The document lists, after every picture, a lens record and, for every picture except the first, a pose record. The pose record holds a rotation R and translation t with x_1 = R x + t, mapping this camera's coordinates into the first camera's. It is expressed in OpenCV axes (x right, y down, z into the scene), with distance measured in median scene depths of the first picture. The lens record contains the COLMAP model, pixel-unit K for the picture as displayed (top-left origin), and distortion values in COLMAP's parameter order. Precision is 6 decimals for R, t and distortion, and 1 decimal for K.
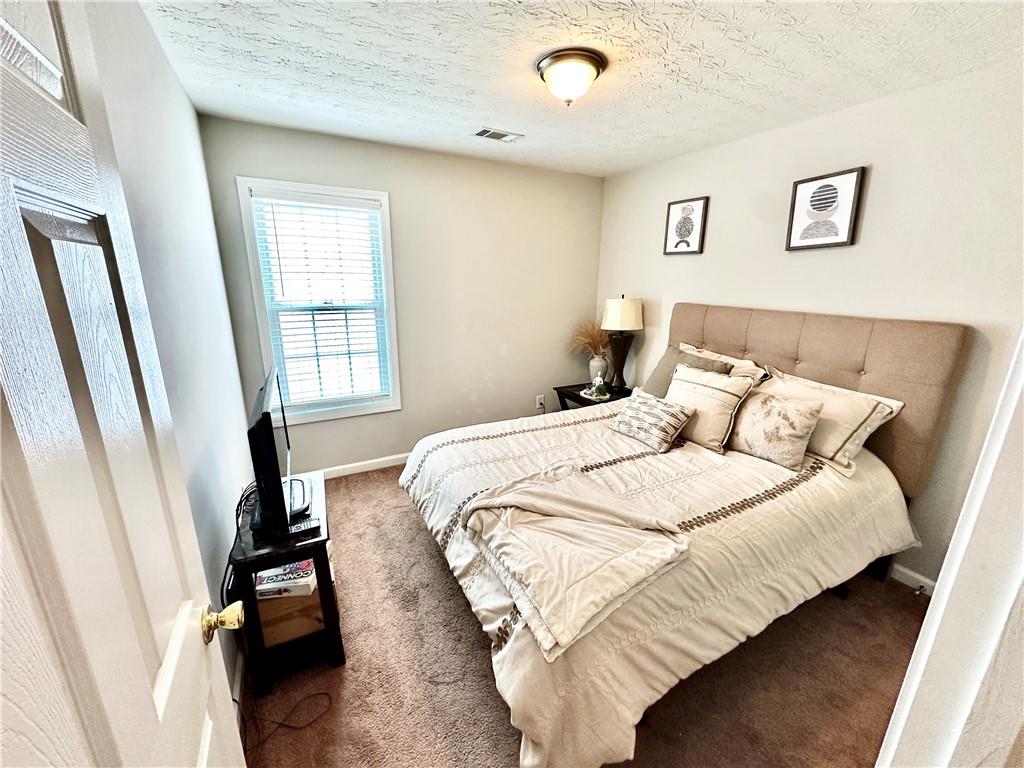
lens RADIAL K [[406.2, 0, 509.7], [0, 406.2, 384.9], [0, 0, 1]] dist [-0.005643, 0.000616]
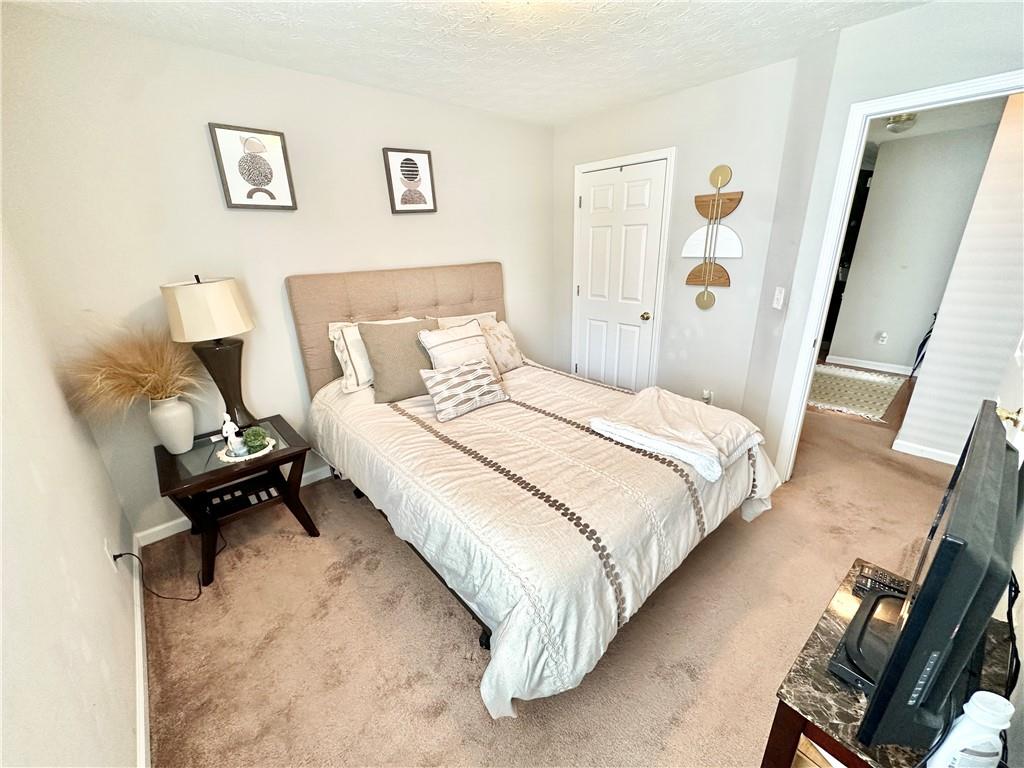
lens RADIAL K [[406.2, 0, 512.7], [0, 406.2, 387.4], [0, 0, 1]] dist [-0.005643, 0.000616]
pose [[-0.242987, -0.336849, 0.909665, -0.565310], [0.272536, 0.876290, 0.397290, -0.268830], [-0.930957, 0.344453, -0.121124, 1.003496]]
